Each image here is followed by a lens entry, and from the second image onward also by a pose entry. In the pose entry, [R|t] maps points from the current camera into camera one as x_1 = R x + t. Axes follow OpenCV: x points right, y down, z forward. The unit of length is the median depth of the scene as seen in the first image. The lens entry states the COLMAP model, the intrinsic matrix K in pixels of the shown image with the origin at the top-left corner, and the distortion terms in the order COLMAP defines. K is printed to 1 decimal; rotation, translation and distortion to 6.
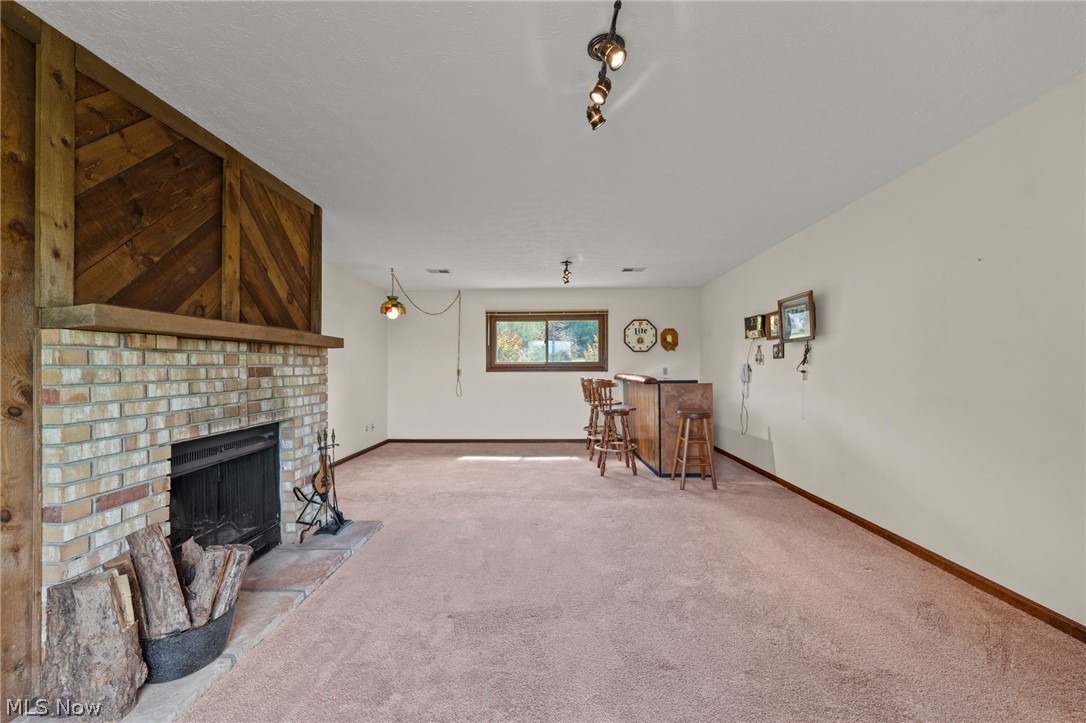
lens RADIAL K [[424.2, 0, 544.2], [0, 424.2, 363.0], [0, 0, 1]] dist [-0.001945, -0.000034]
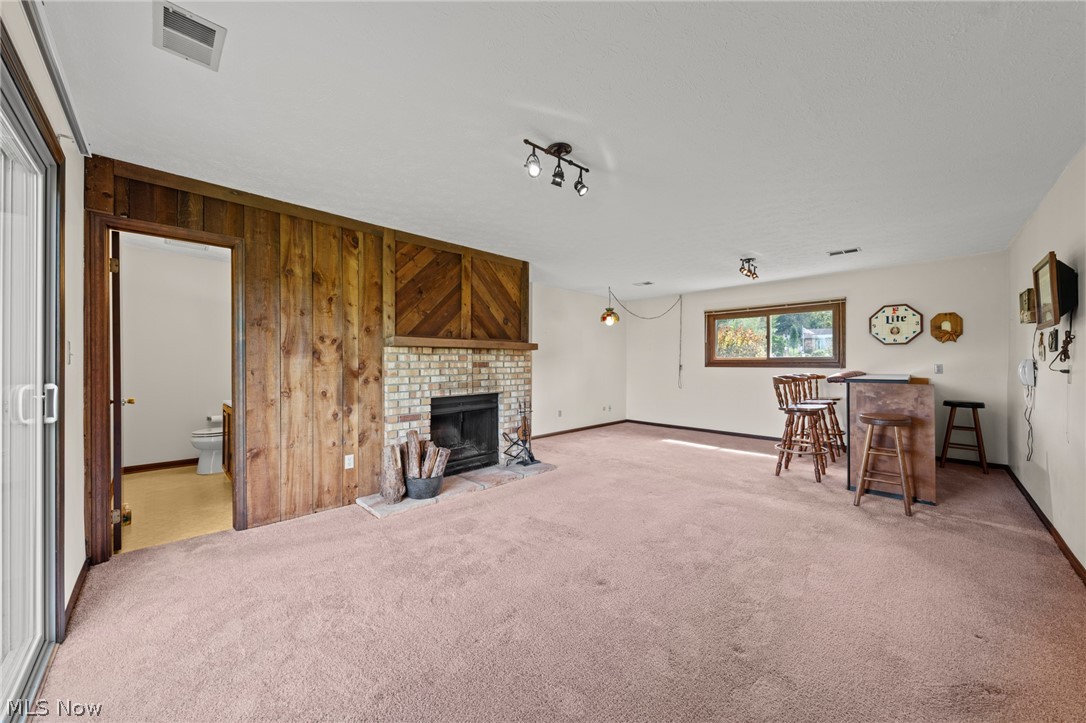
lens RADIAL K [[393.7, 0, 544.8], [0, 393.7, 358.8], [0, 0, 1]] dist [-0.003171, 0.000185]
pose [[0.717183, -0.002234, -0.696881, 0.633707], [0.003370, 0.999994, 0.000263, -0.003324], [0.696876, -0.002538, 0.717187, -0.020223]]
